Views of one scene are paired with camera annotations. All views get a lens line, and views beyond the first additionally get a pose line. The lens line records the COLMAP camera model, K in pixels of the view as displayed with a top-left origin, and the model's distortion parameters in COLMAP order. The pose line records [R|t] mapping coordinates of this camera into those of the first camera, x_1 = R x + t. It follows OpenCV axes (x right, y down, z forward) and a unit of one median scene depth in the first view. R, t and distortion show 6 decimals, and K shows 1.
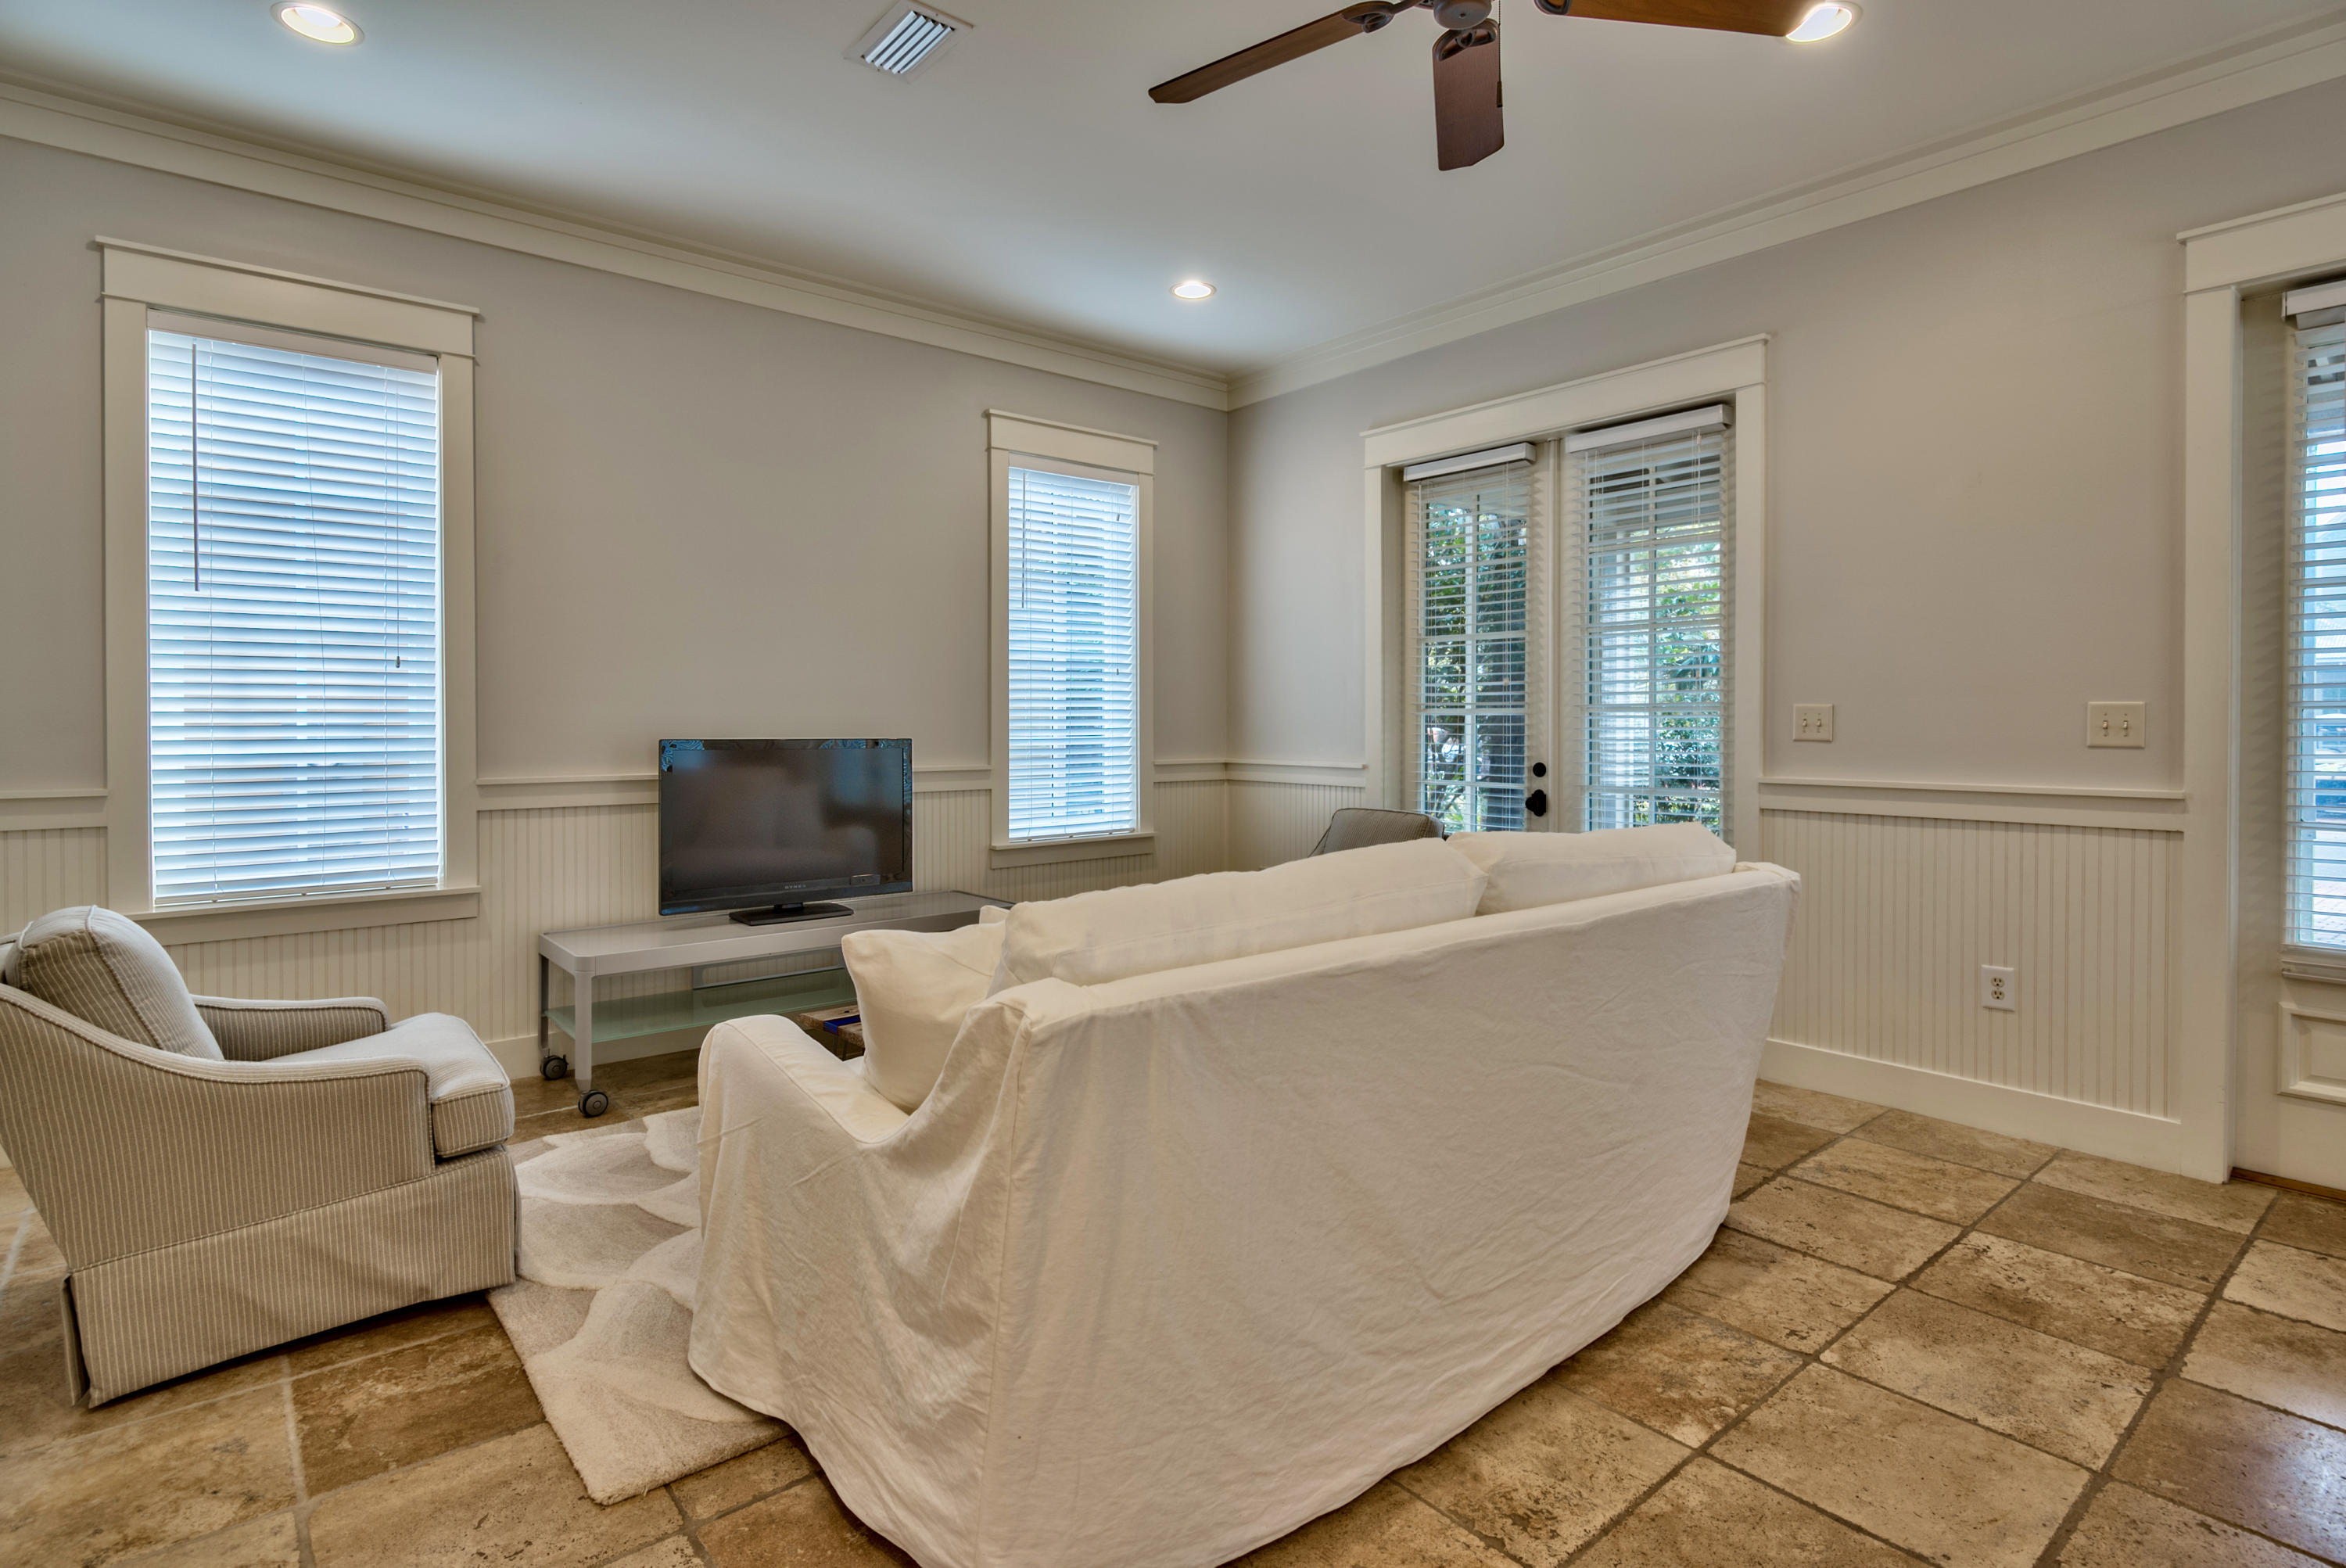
lens RADIAL K [[1193.4, 0, 1176.8], [0, 1193.4, 712.3], [0, 0, 1]] dist [-0.001911, -0.001039]
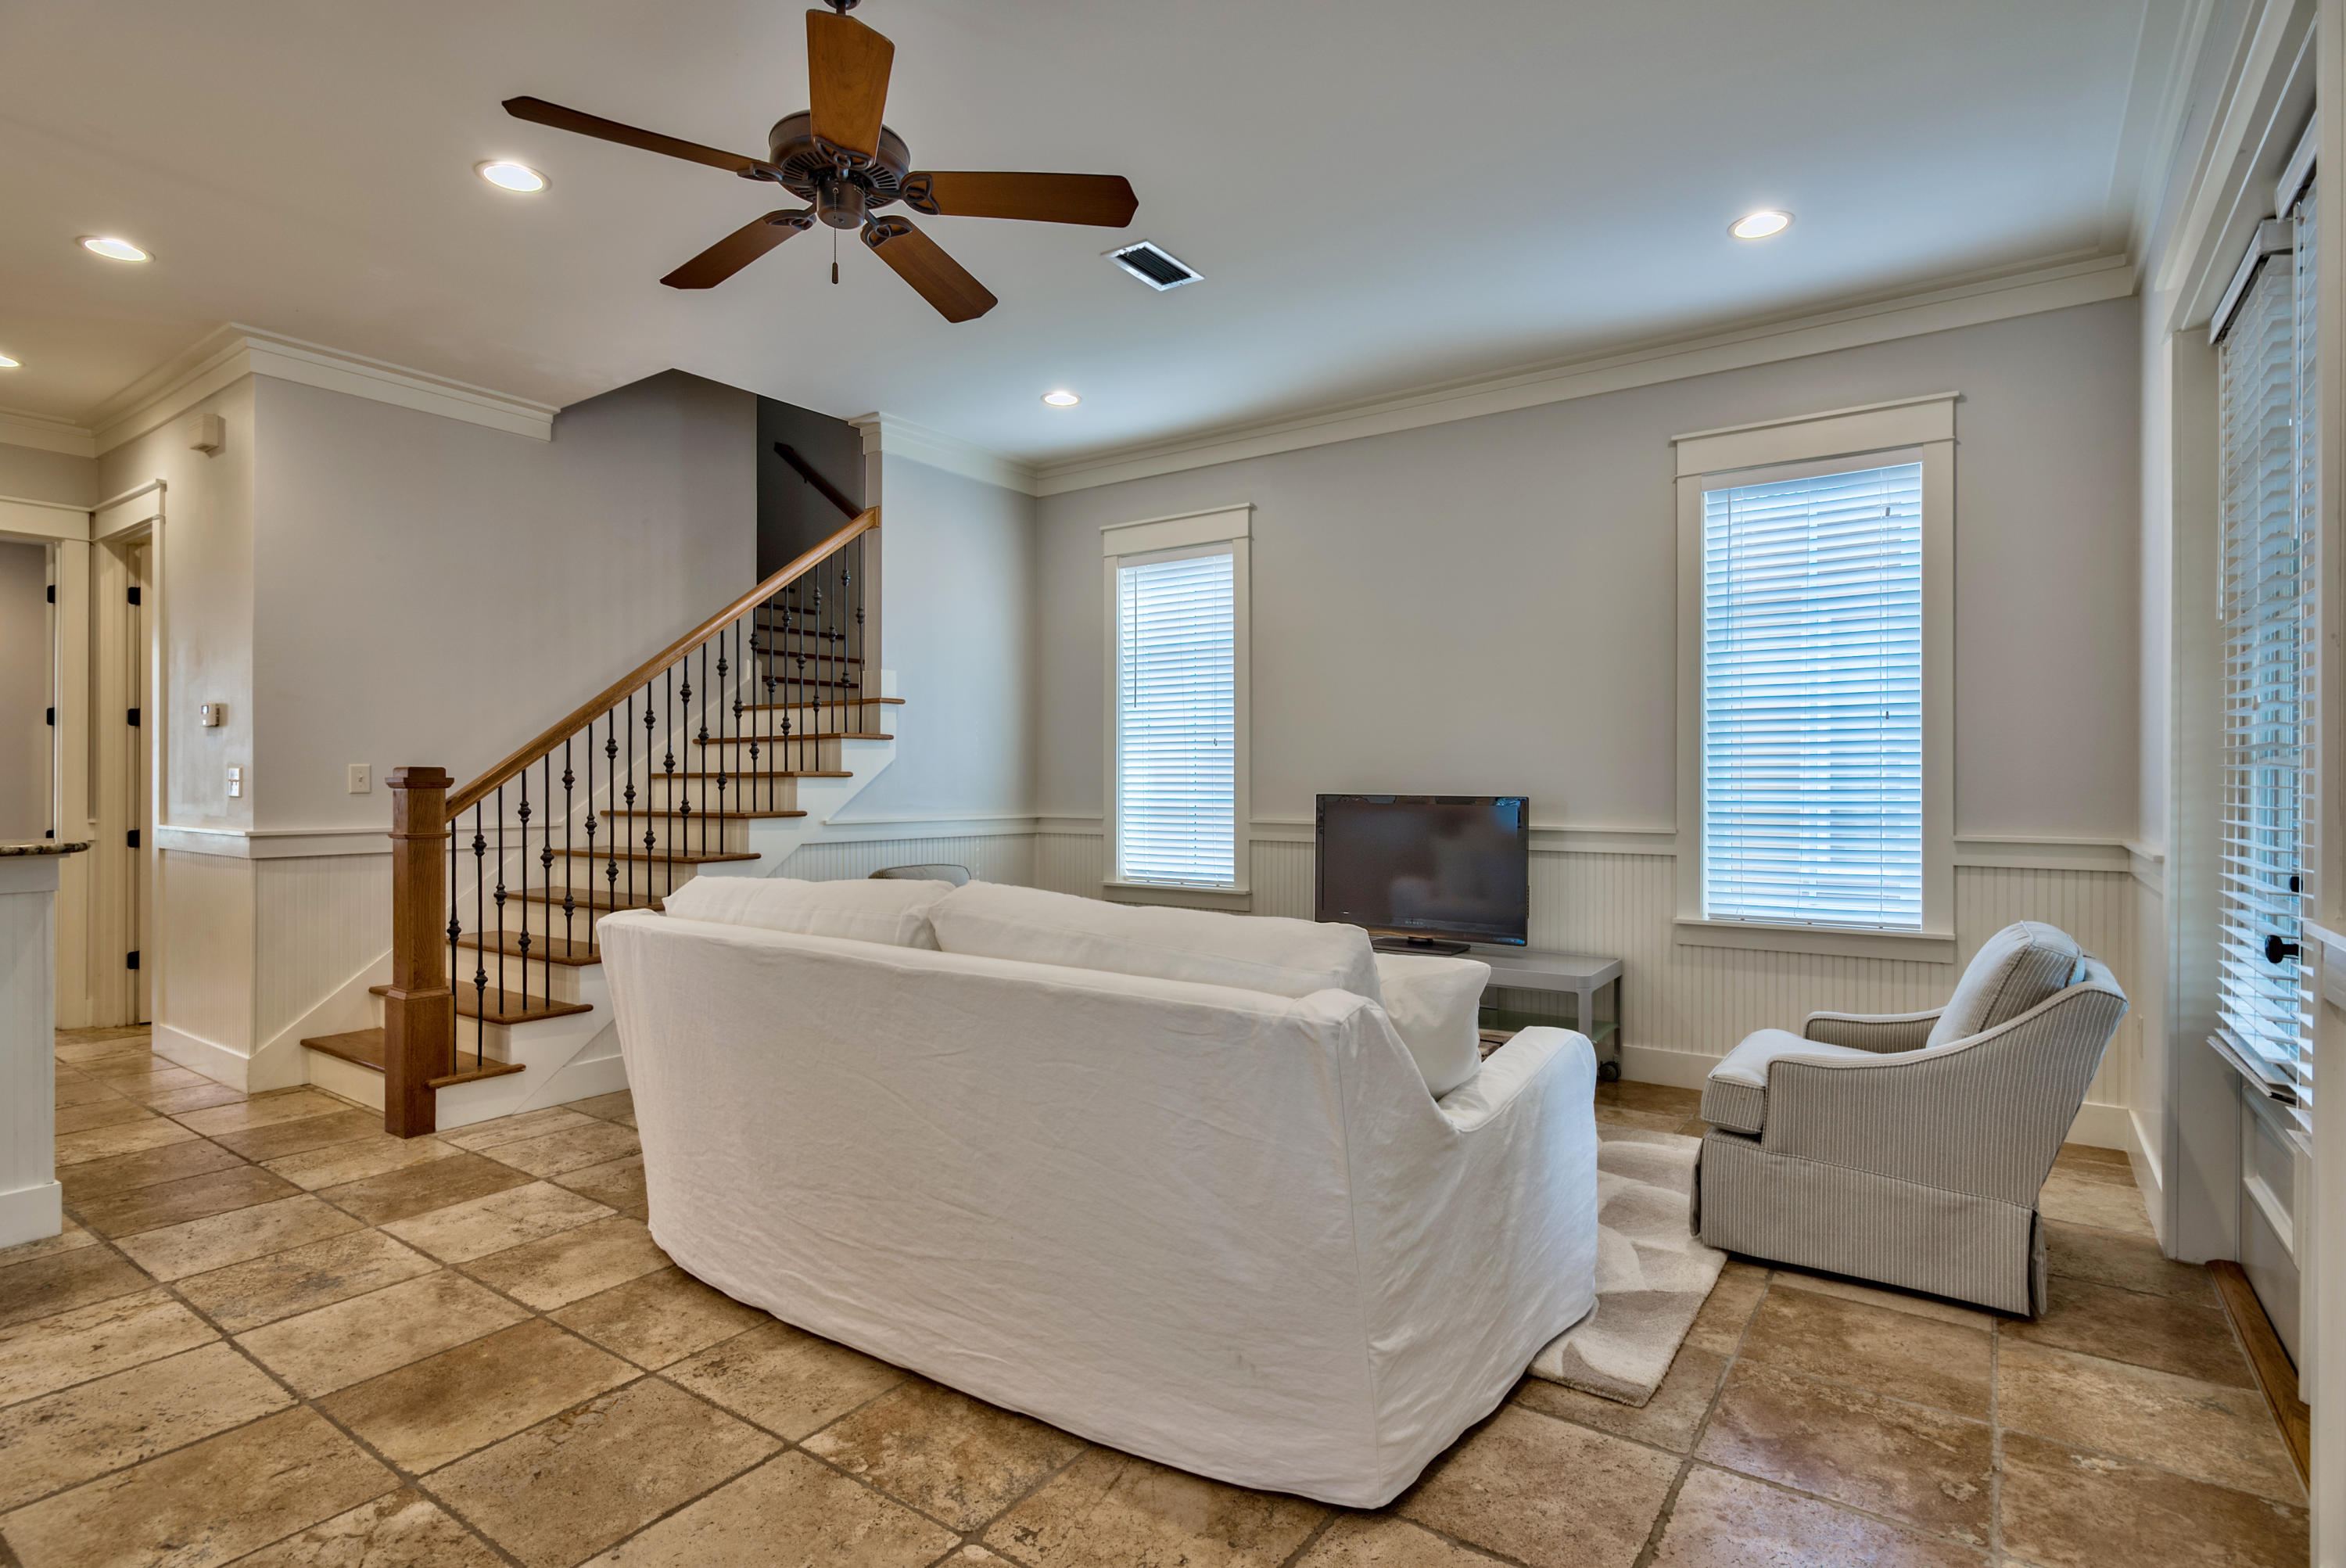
lens RADIAL K [[1146.1, 0, 1173.0], [0, 1146.1, 784.0], [0, 0, 1]] dist [0.001179, 0.000338]
pose [[0.260570, 0.008156, -0.965420, 1.329283], [0.008907, 0.999901, 0.010851, -0.006380], [0.965414, -0.011426, 0.260472, 0.910643]]
